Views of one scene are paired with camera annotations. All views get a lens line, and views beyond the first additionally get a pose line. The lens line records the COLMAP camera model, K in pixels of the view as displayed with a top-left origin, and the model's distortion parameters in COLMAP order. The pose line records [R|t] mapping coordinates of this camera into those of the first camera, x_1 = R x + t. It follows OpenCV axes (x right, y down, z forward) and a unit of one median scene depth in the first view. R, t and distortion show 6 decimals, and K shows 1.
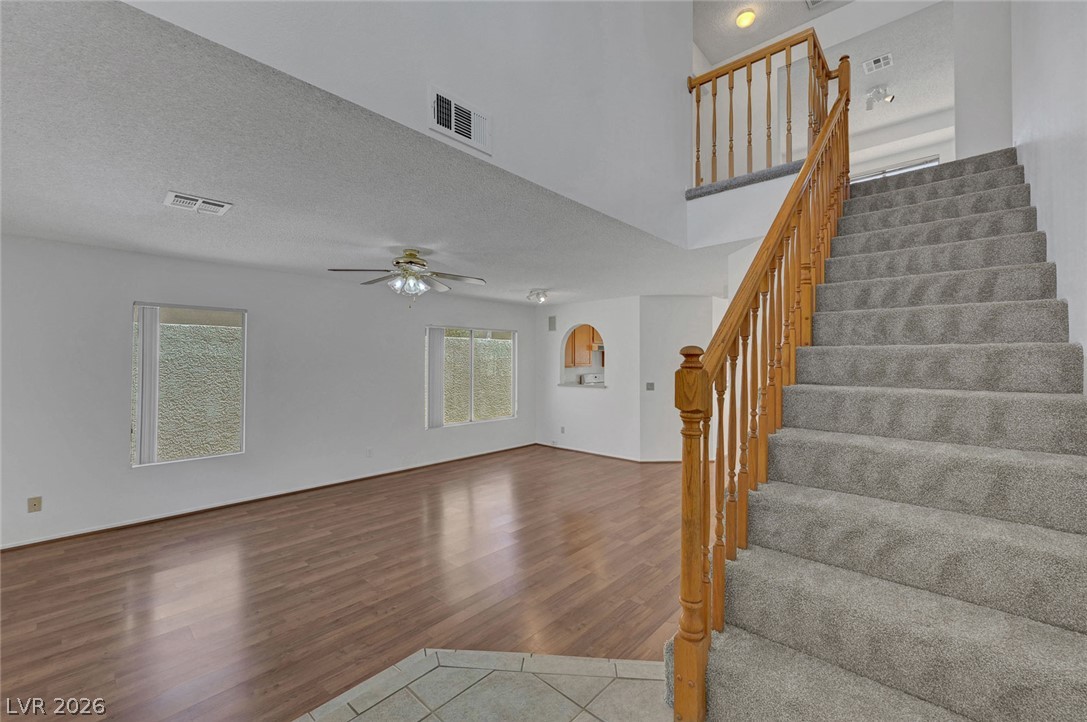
lens RADIAL K [[440.3, 0, 537.7], [0, 440.3, 354.7], [0, 0, 1]] dist [-0.000031, 0.000337]
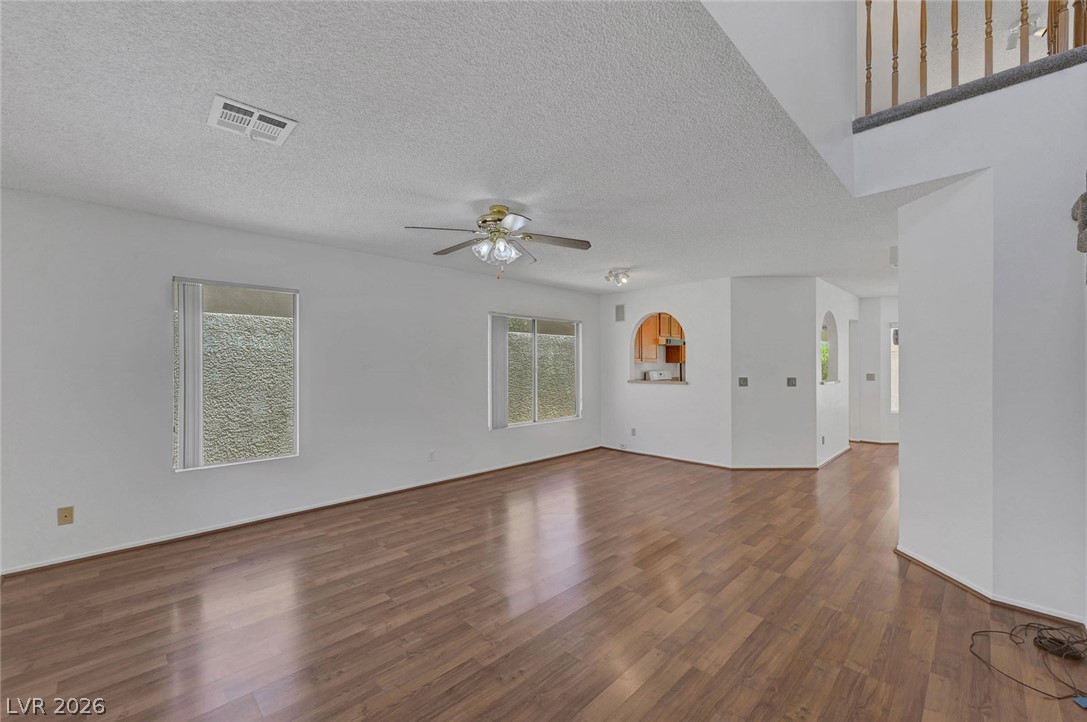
lens RADIAL K [[440.3, 0, 537.2], [0, 440.3, 366.0], [0, 0, 1]] dist [-0.000031, 0.000337]
pose [[0.998497, -0.005309, -0.054549, -0.176800], [0.006283, 0.999824, 0.017690, 0.040165], [0.054445, -0.018006, 0.998354, 0.194357]]
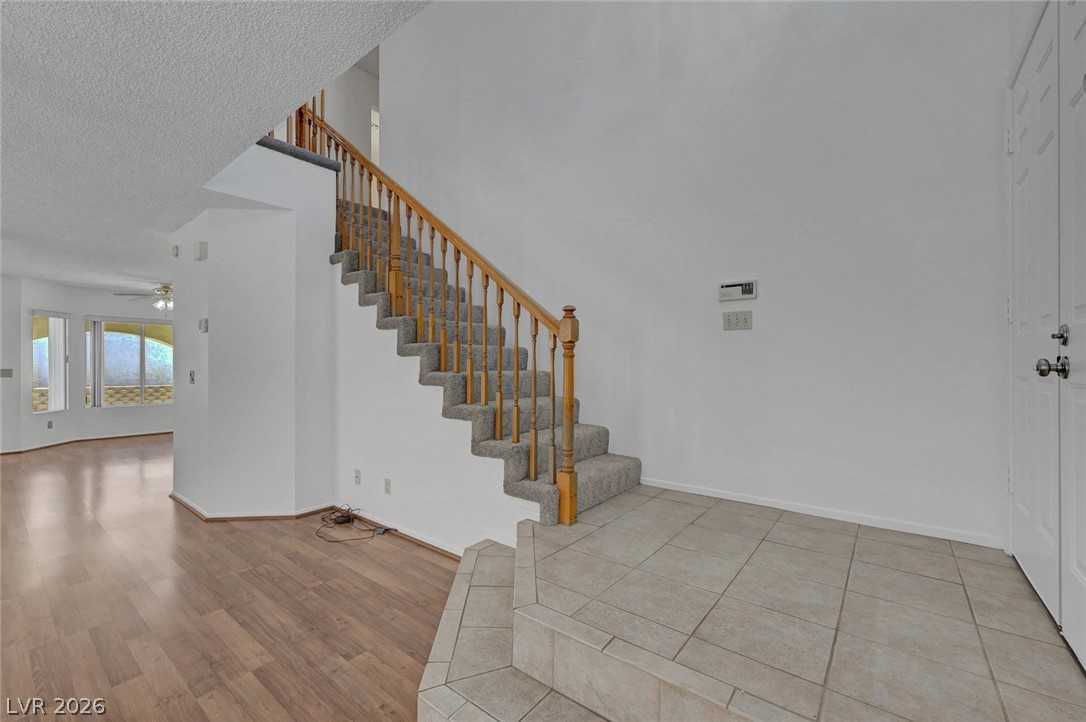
lens RADIAL K [[439.9, 0, 524.1], [0, 439.9, 368.0], [0, 0, 1]] dist [-0.000031, 0.000337]
pose [[-0.048468, -0.013874, 0.998728, -0.482367], [-0.012075, 0.999839, 0.013304, 0.072619], [-0.998752, -0.011415, -0.048628, 0.441799]]
